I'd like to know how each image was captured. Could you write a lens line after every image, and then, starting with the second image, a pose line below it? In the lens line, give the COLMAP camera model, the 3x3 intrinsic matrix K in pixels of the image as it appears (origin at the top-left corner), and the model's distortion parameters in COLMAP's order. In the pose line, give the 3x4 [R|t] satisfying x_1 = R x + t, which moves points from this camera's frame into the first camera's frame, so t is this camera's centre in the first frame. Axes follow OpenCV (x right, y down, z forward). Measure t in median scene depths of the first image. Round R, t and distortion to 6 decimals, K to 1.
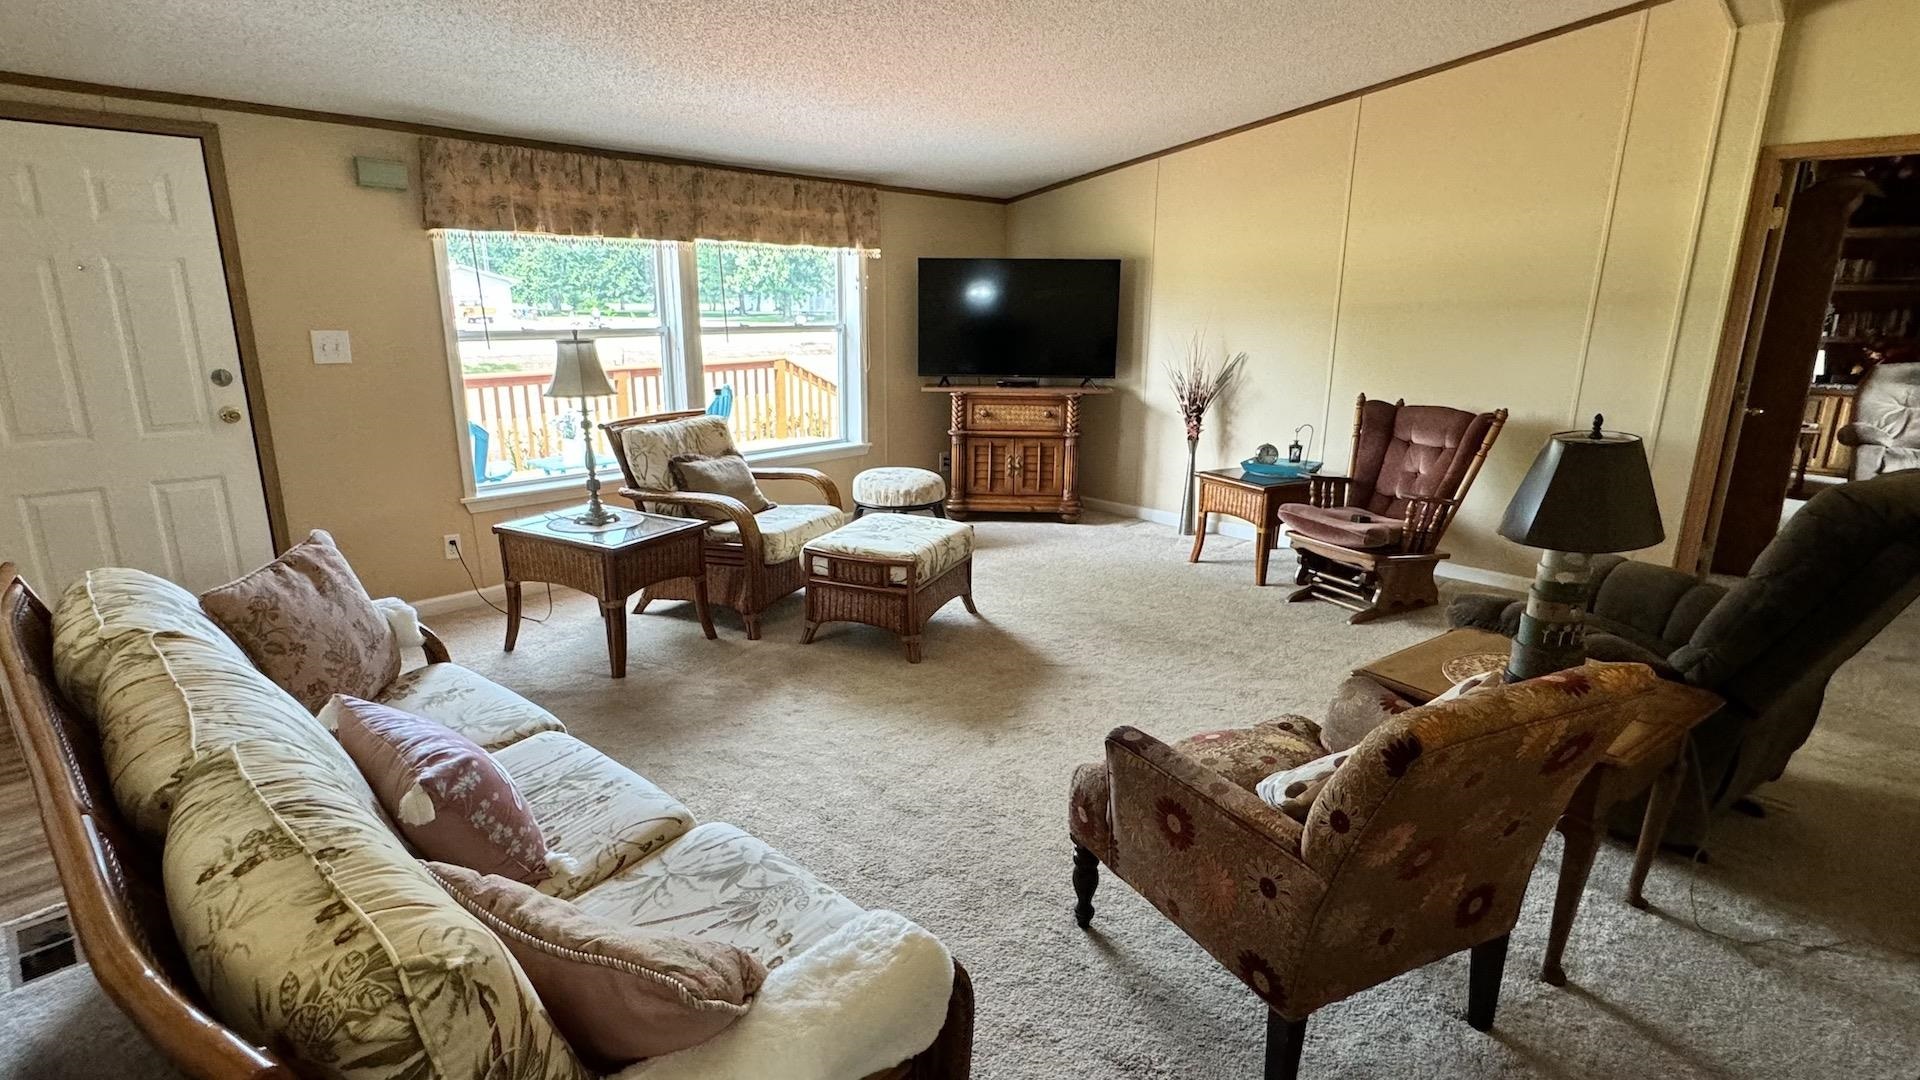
lens RADIAL K [[938.6, 0, 960.0], [0, 938.6, 540.0], [0, 0, 1]] dist [-0.002371, 0.000526]
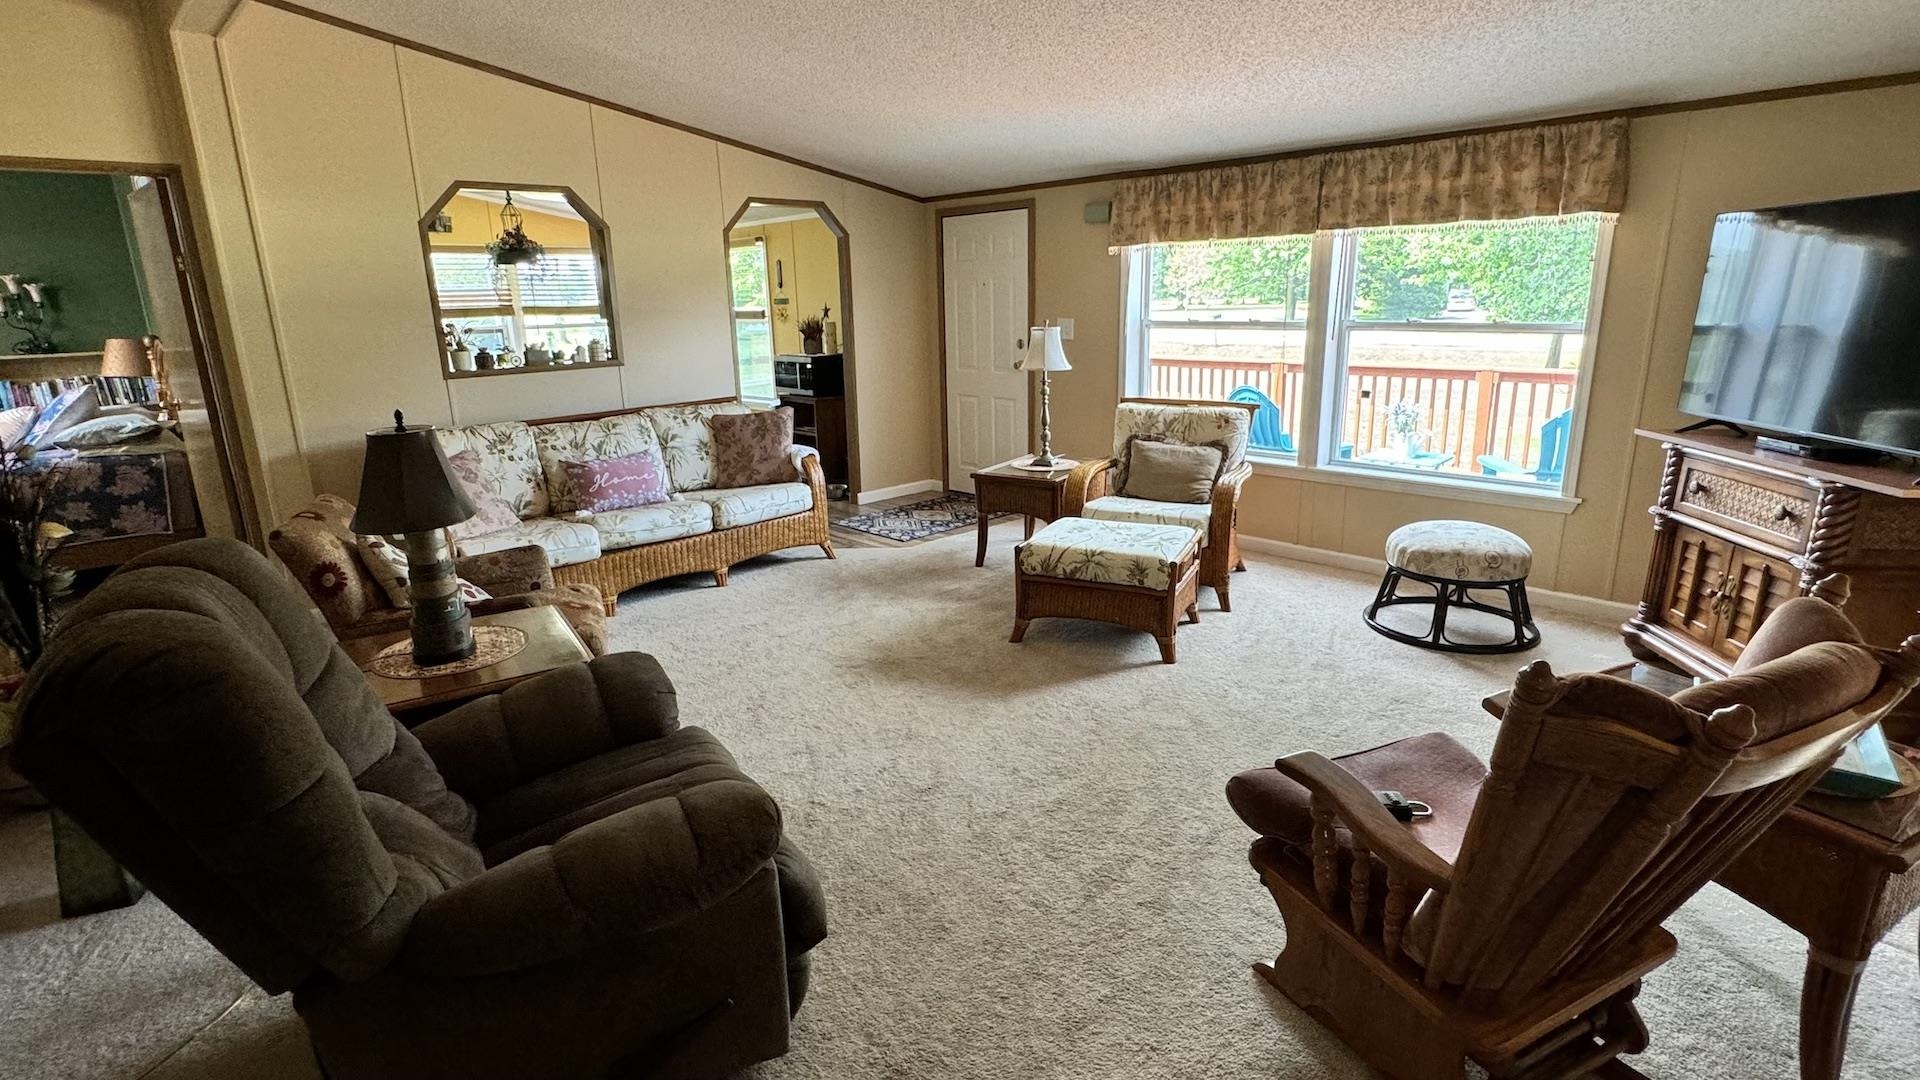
lens RADIAL K [[938.6, 0, 960.0], [0, 938.6, 540.0], [0, 0, 1]] dist [-0.002371, 0.000526]
pose [[-0.054316, 0.242975, -0.968511, 0.814046], [-0.231917, 0.940349, 0.248916, -0.192212], [0.971218, 0.238134, 0.005274, 0.778908]]
